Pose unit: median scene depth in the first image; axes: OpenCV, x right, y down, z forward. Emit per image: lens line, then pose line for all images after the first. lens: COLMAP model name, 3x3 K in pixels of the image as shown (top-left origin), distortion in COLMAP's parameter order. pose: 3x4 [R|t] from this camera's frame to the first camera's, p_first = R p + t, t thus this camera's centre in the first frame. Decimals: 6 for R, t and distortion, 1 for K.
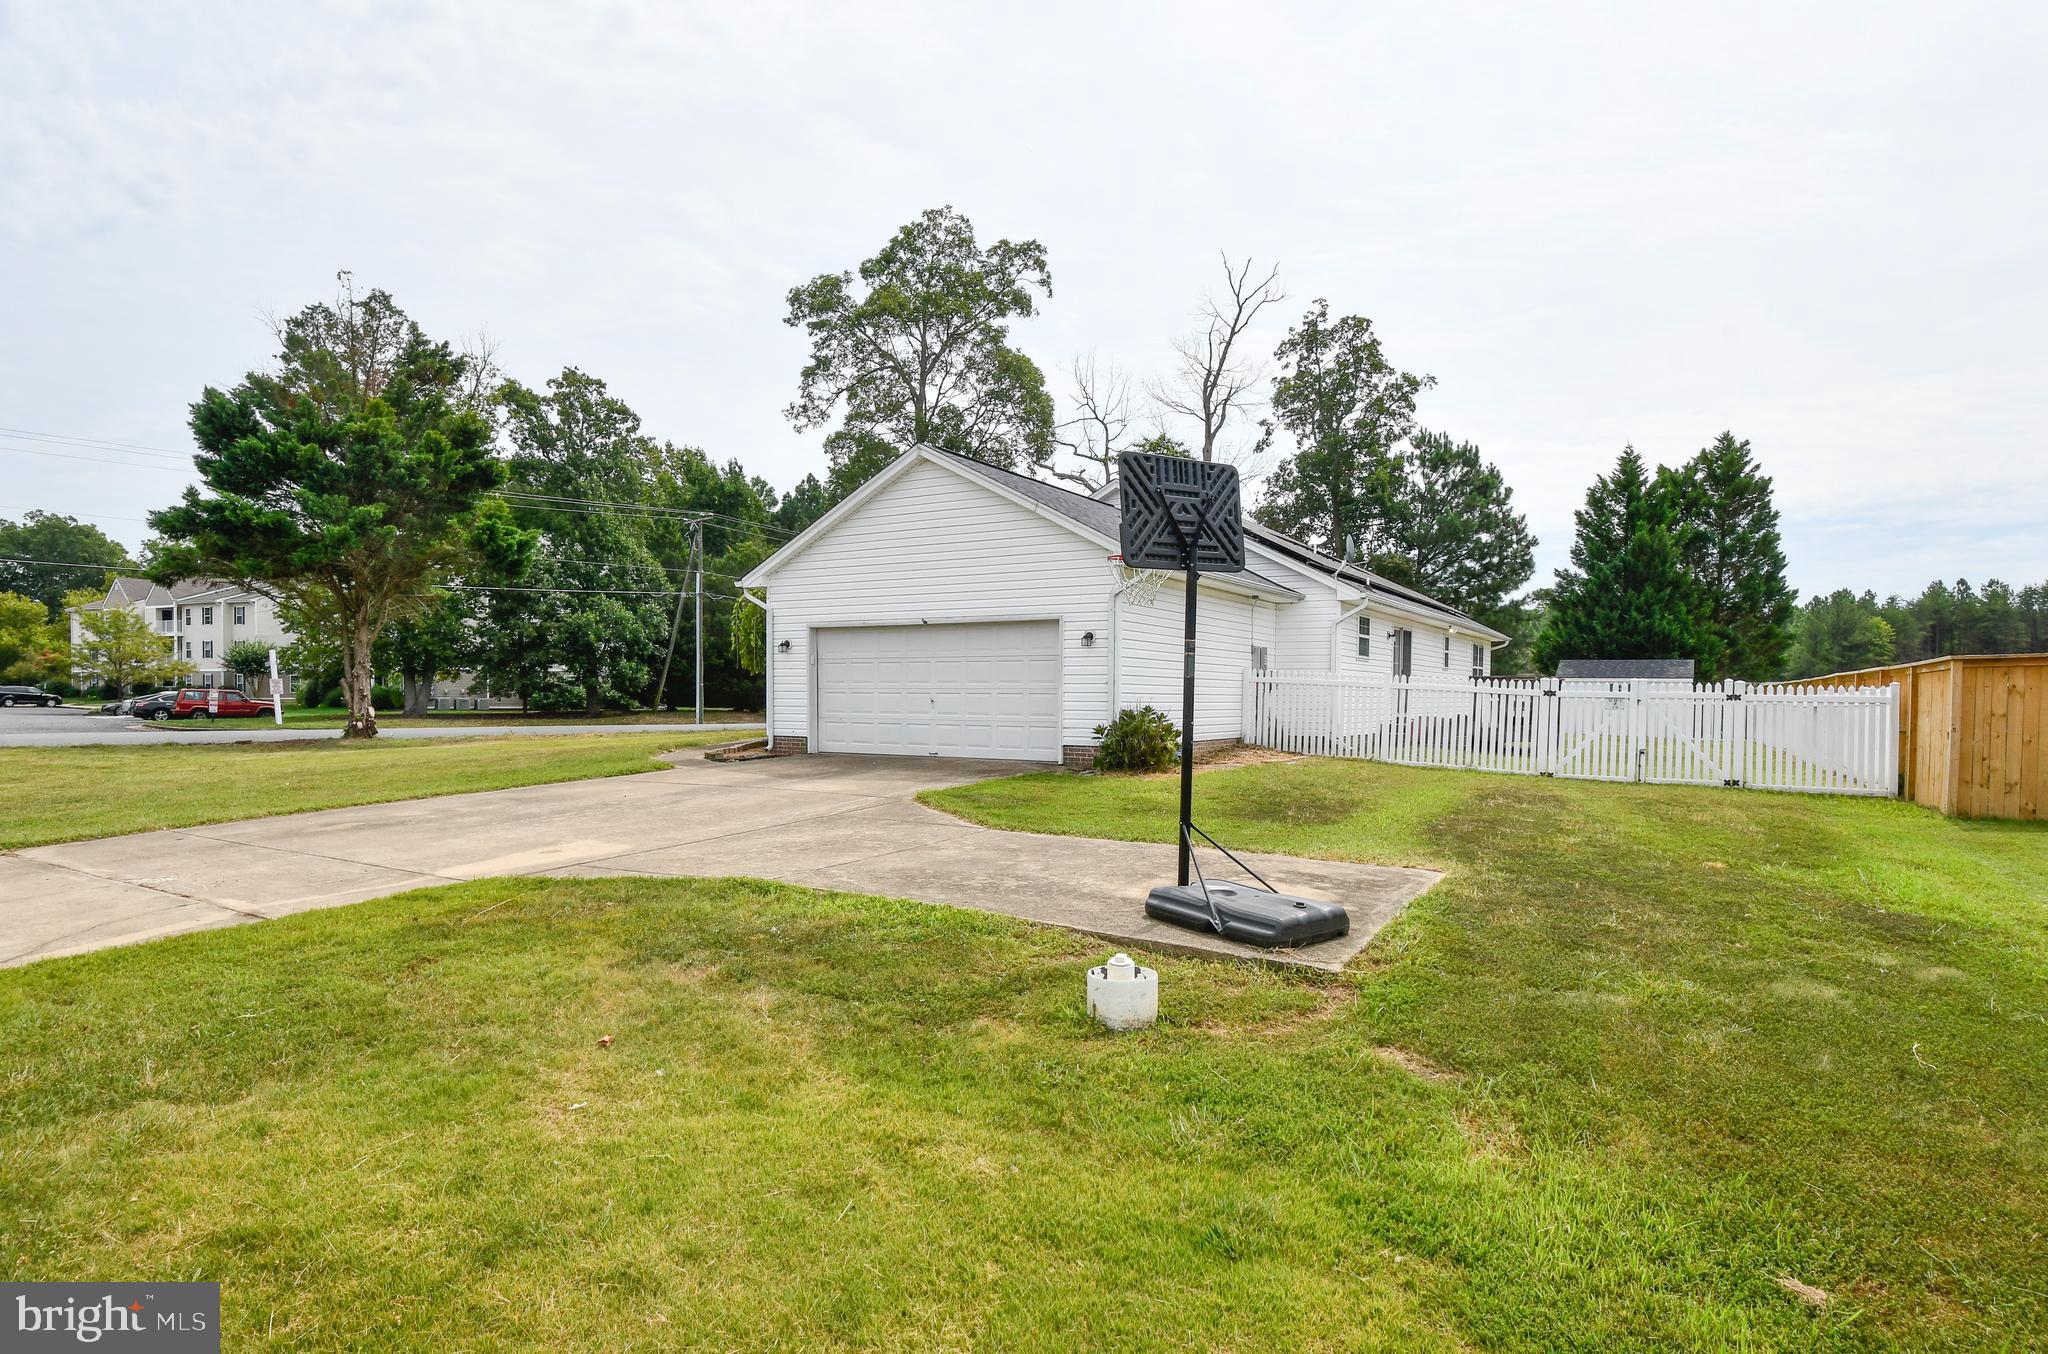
lens RADIAL K [[1106.4, 0, 1034.8], [0, 1106.4, 674.1], [0, 0, 1]] dist [0.004316, -0.000784]
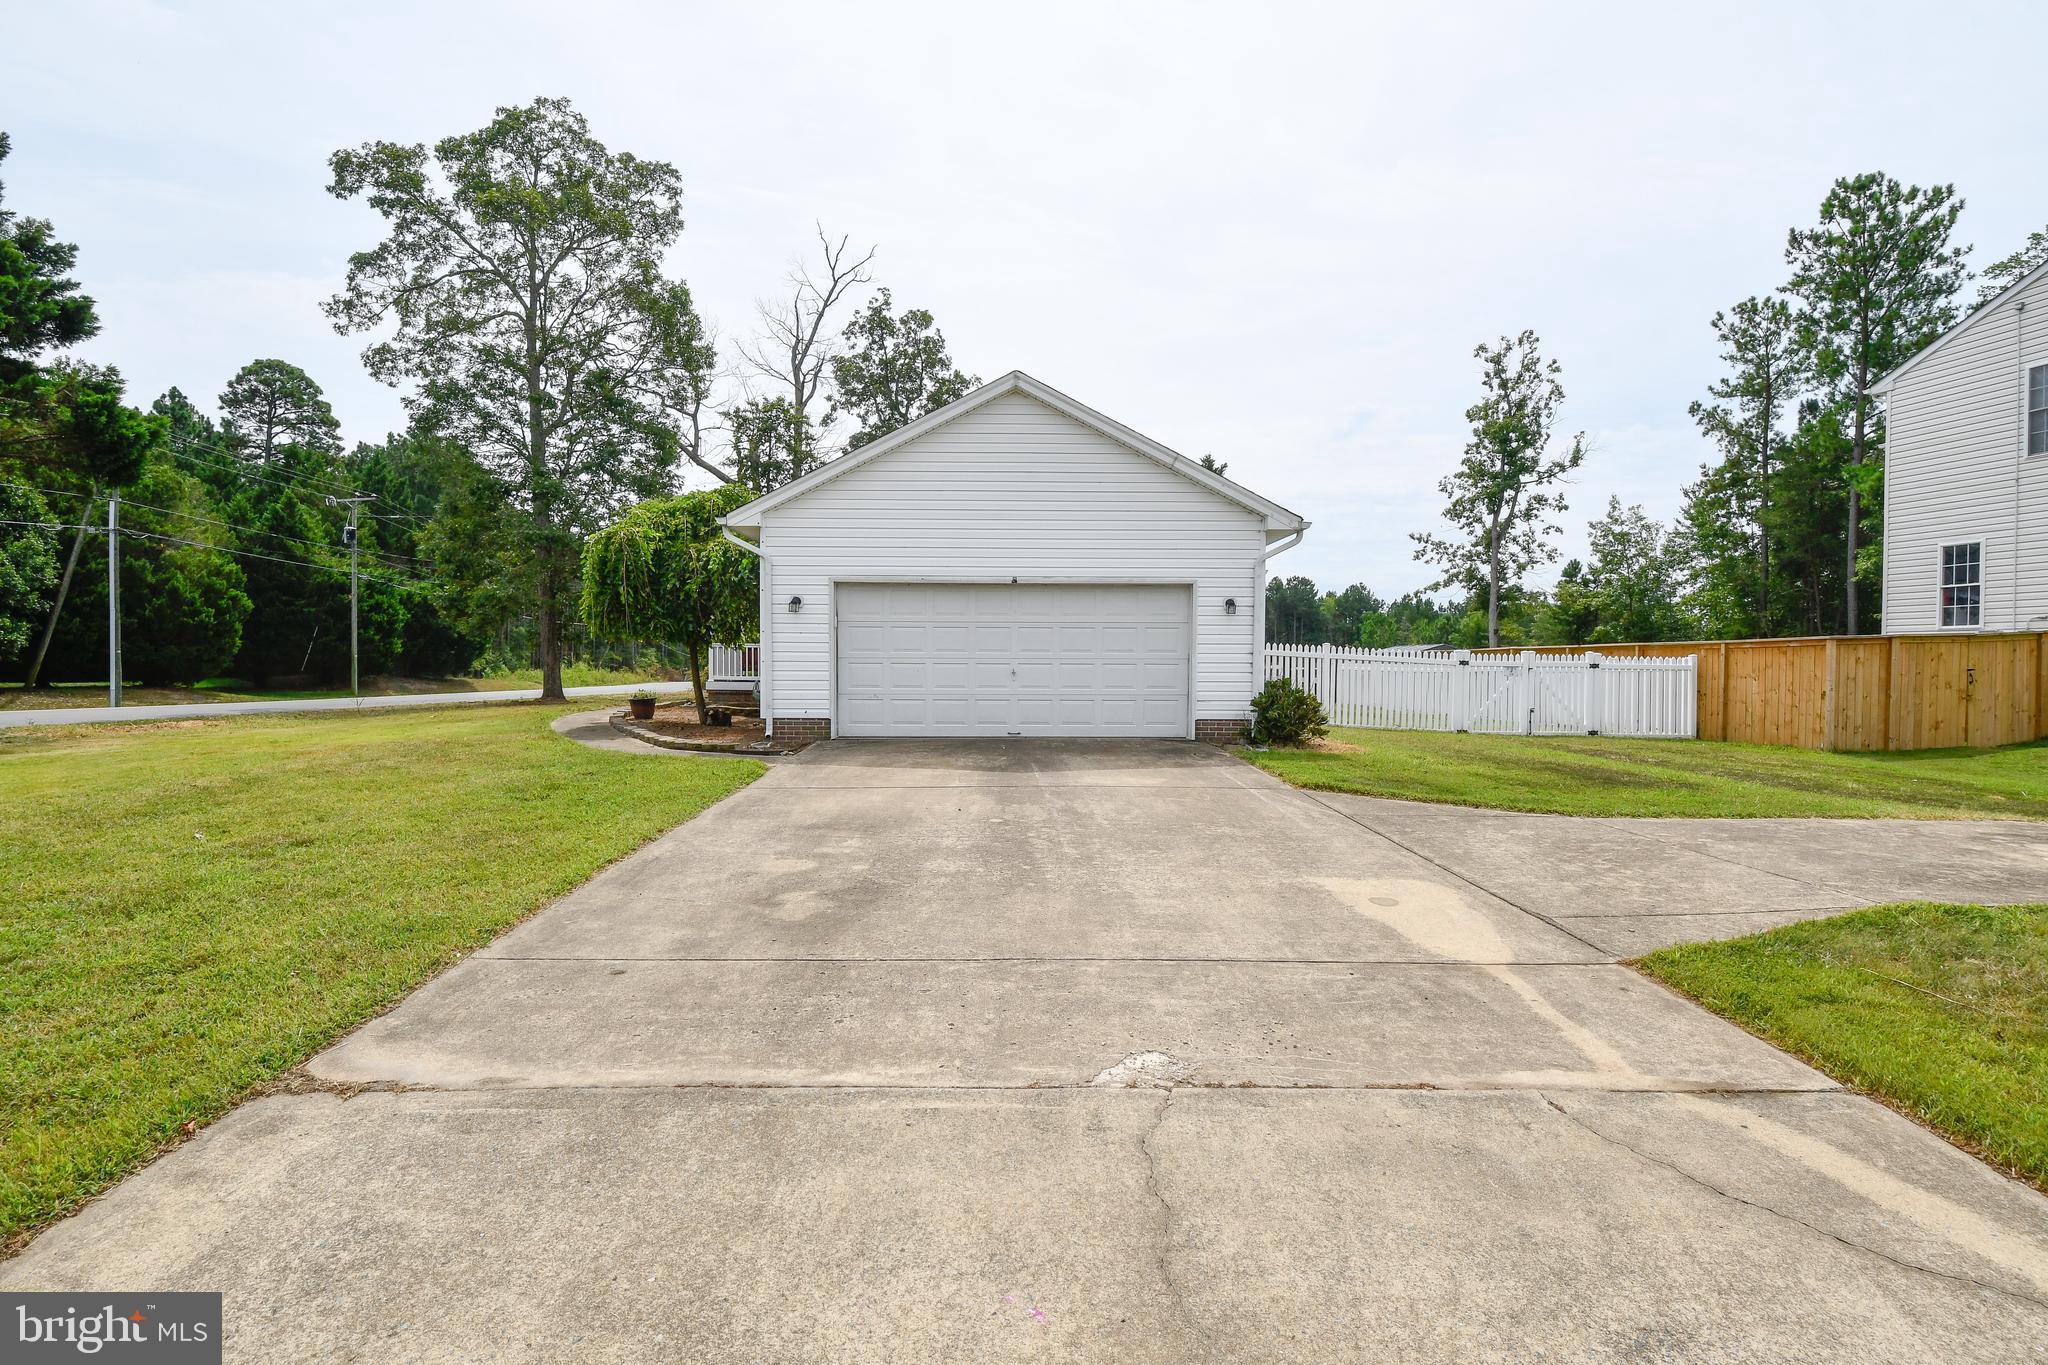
lens RADIAL K [[1033.1, 0, 998.0], [0, 1033.1, 660.4], [0, 0, 1]] dist [-0.030989, 0.017385]
pose [[0.846343, -0.000285, 0.532639, -0.205399], [-0.008588, 0.999863, 0.014181, 0.001294], [-0.532570, -0.016576, 0.846224, 0.126833]]
